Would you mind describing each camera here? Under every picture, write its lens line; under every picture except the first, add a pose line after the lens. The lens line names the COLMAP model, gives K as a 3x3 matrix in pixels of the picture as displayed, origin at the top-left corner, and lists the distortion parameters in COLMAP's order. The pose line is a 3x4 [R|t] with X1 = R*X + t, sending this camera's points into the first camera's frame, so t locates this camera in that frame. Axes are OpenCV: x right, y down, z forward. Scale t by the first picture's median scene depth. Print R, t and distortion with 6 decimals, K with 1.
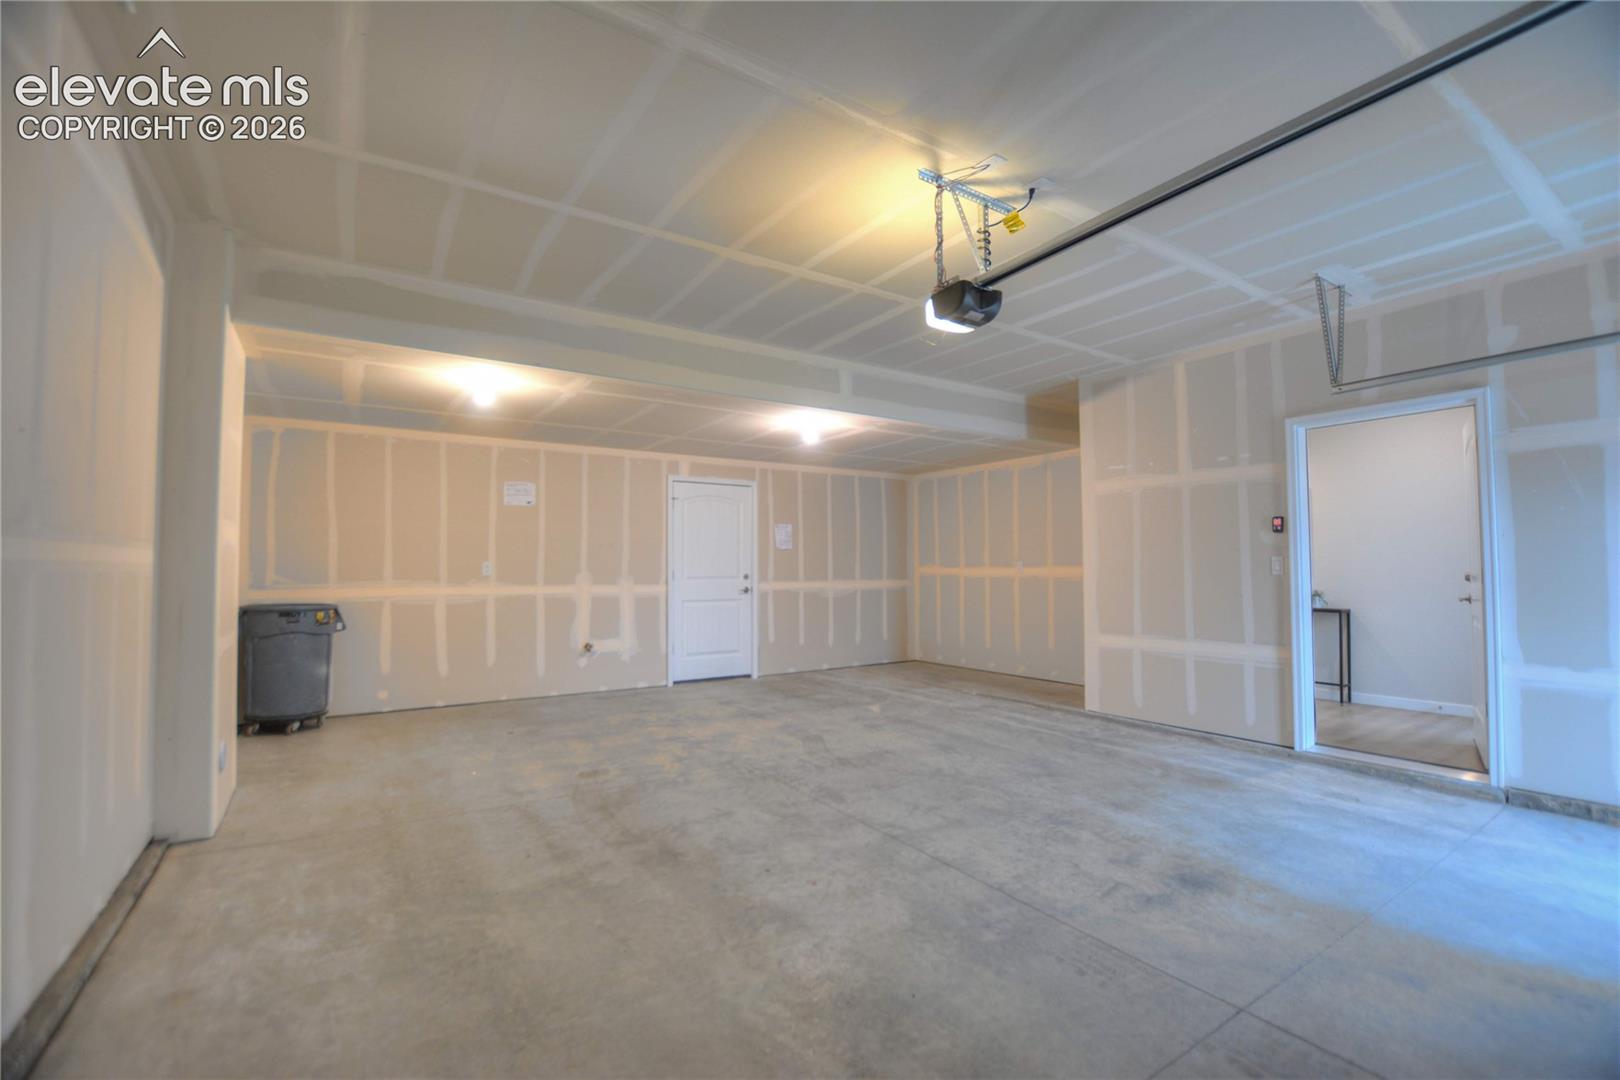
lens RADIAL K [[716.9, 0, 810.6], [0, 716.9, 541.8], [0, 0, 1]] dist [-0.034040, 0.002806]
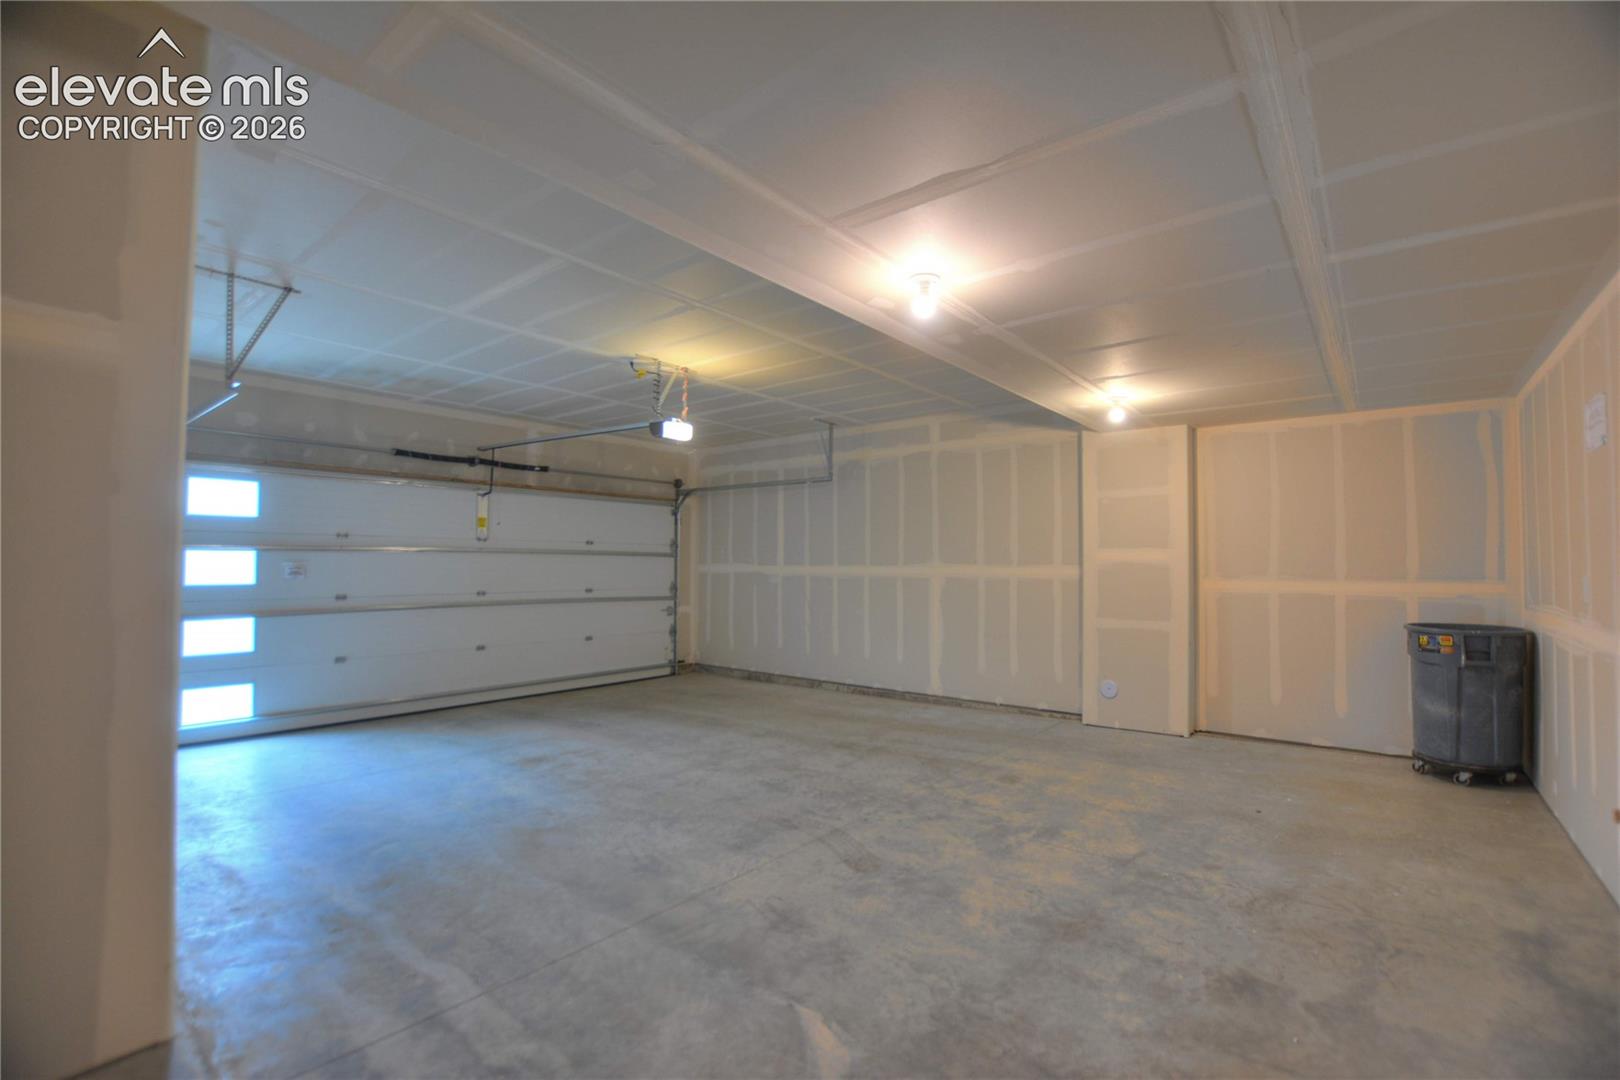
lens RADIAL K [[716.9, 0, 816.1], [0, 716.9, 542.9], [0, 0, 1]] dist [-0.034040, 0.002806]
pose [[-0.953526, -0.010600, -0.301125, 0.297337], [0.009731, 0.997776, -0.065938, 0.050634], [0.301154, -0.065804, -0.951302, 2.049608]]
